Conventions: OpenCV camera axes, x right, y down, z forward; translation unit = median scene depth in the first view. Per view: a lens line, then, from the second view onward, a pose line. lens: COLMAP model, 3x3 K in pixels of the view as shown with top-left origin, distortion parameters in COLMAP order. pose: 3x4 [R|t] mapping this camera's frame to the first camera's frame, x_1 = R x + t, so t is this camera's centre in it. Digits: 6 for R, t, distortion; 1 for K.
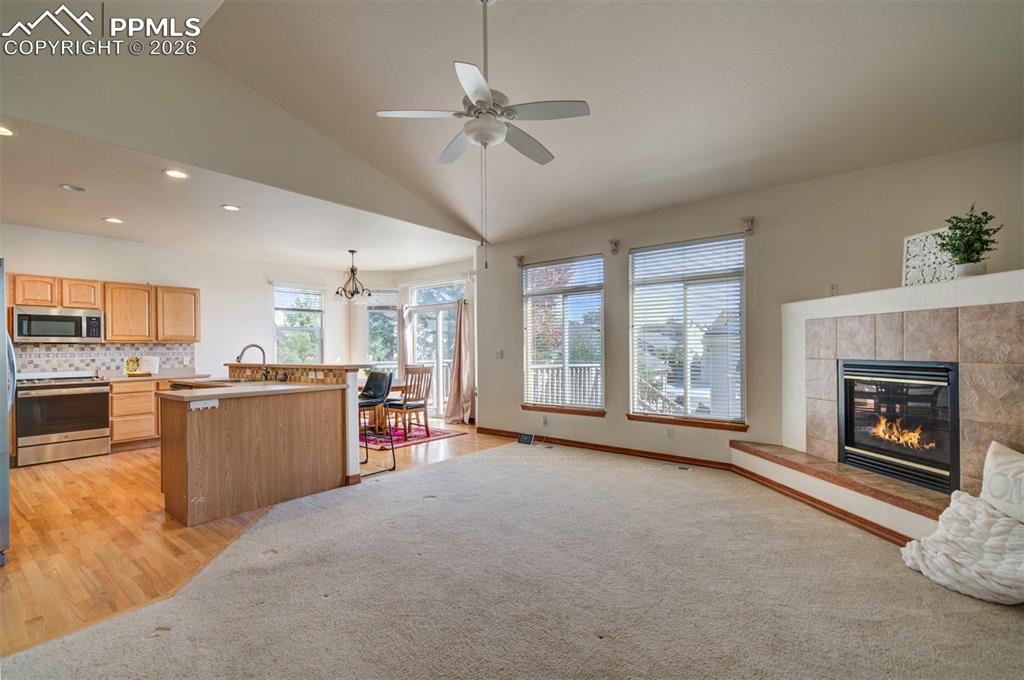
lens RADIAL K [[456.2, 0, 509.6], [0, 456.2, 347.5], [0, 0, 1]] dist [0.003832, 0.000415]
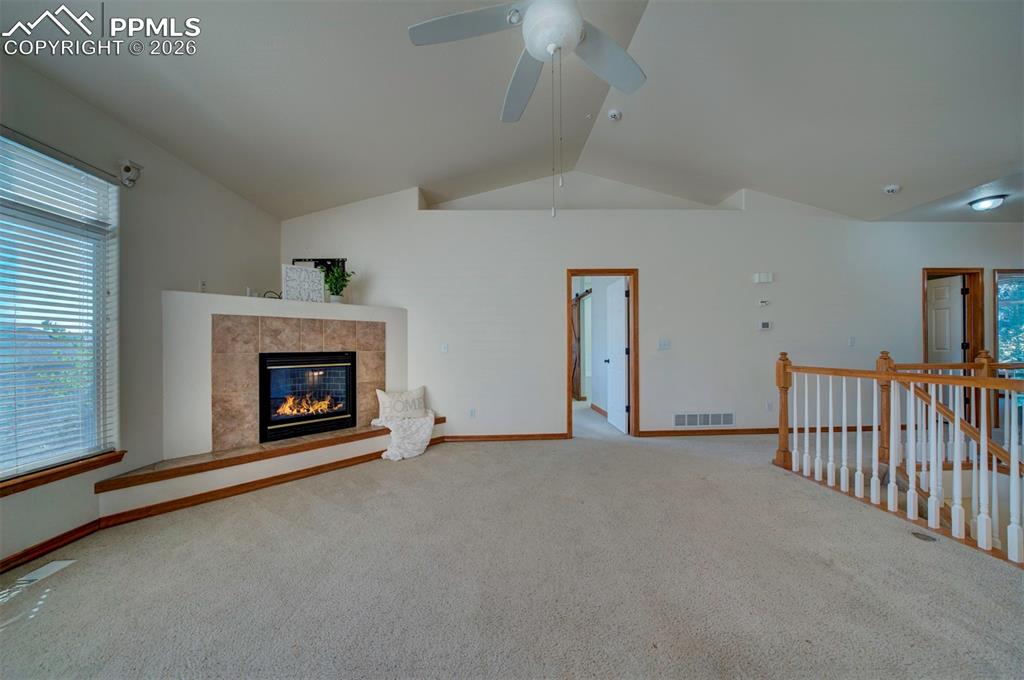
lens RADIAL K [[343.2, 0, 505.5], [0, 343.2, 345.2], [0, 0, 1]] dist [-0.007107, -0.000112]
pose [[-0.646990, 0.019568, 0.762247, -0.318243], [0.014302, 0.999806, -0.013528, 0.025491], [-0.762364, 0.002149, -0.647145, 1.047320]]
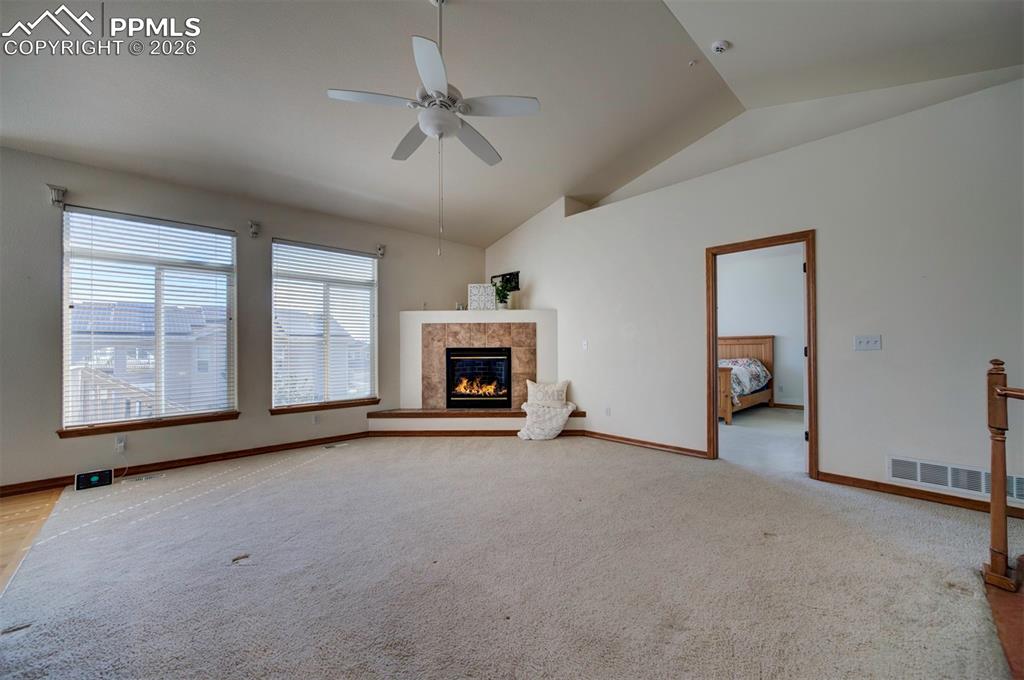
lens RADIAL K [[392.7, 0, 519.4], [0, 392.7, 343.2], [0, 0, 1]] dist [-0.008533, 0.000025]
pose [[0.122167, 0.011633, 0.992441, -0.676892], [0.002244, 0.999926, -0.011997, 0.025205], [-0.992507, 0.003693, 0.122132, 0.532107]]
